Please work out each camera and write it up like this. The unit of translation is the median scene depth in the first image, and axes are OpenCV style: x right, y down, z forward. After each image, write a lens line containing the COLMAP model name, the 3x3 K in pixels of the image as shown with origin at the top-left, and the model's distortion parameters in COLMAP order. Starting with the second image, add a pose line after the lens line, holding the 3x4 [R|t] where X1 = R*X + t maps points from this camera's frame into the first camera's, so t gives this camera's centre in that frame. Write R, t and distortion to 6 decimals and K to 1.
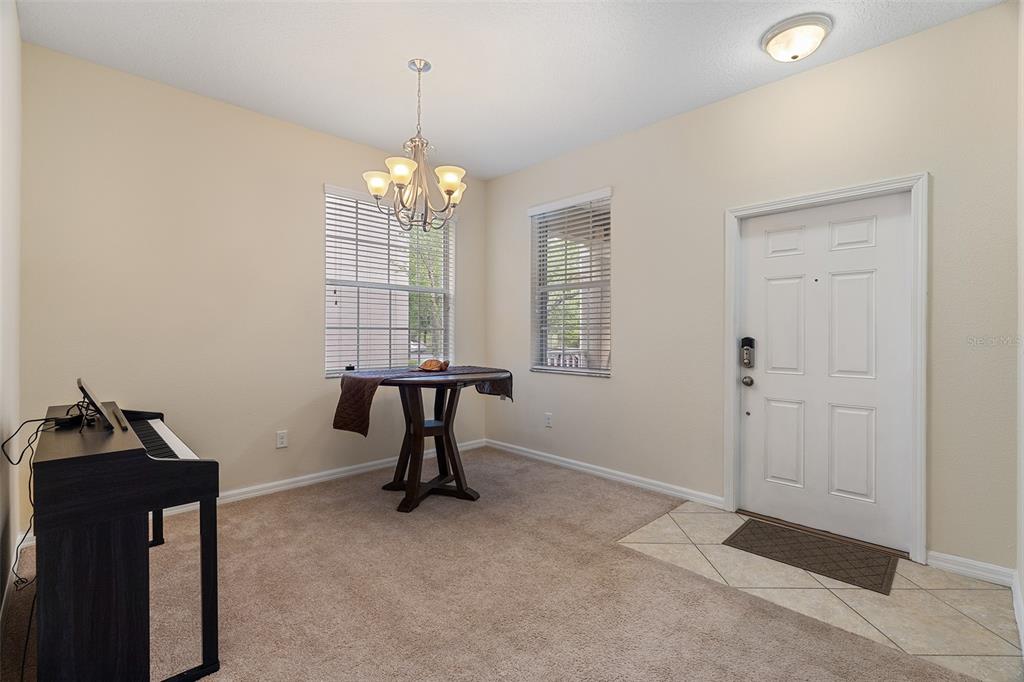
lens RADIAL K [[464.0, 0, 509.5], [0, 464.0, 337.6], [0, 0, 1]] dist [-0.009496, 0.003672]
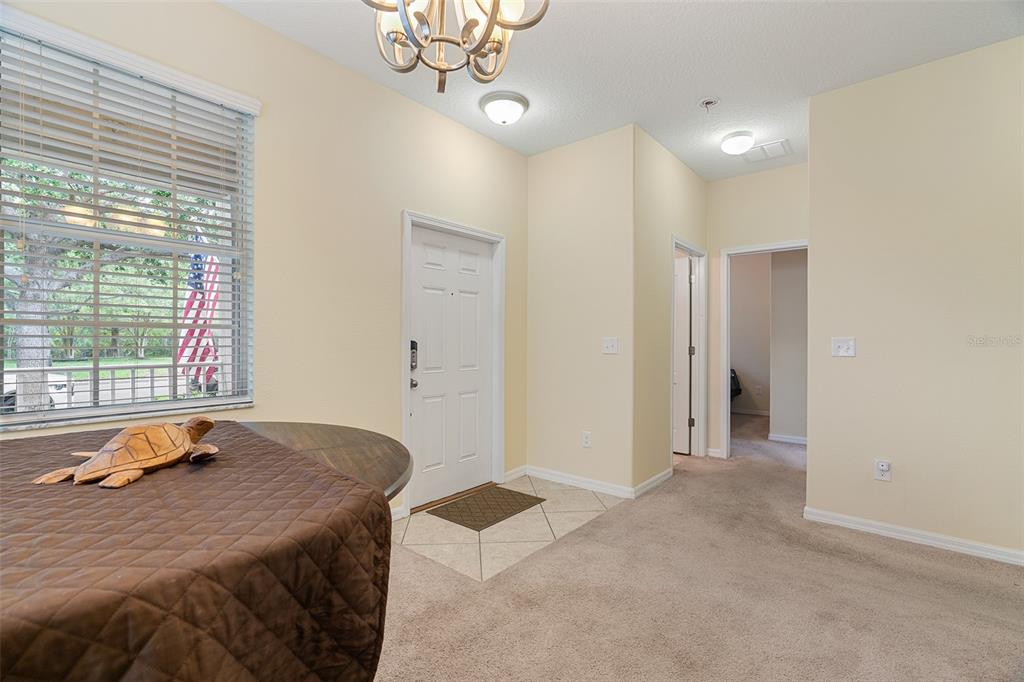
lens RADIAL K [[464.0, 0, 509.5], [0, 464.0, 337.6], [0, 0, 1]] dist [-0.009496, 0.003672]
pose [[-0.105161, 0.003689, 0.994448, -0.613912], [0.000786, 0.999993, -0.003627, -0.002845], [-0.994455, 0.000400, -0.105163, 1.021515]]
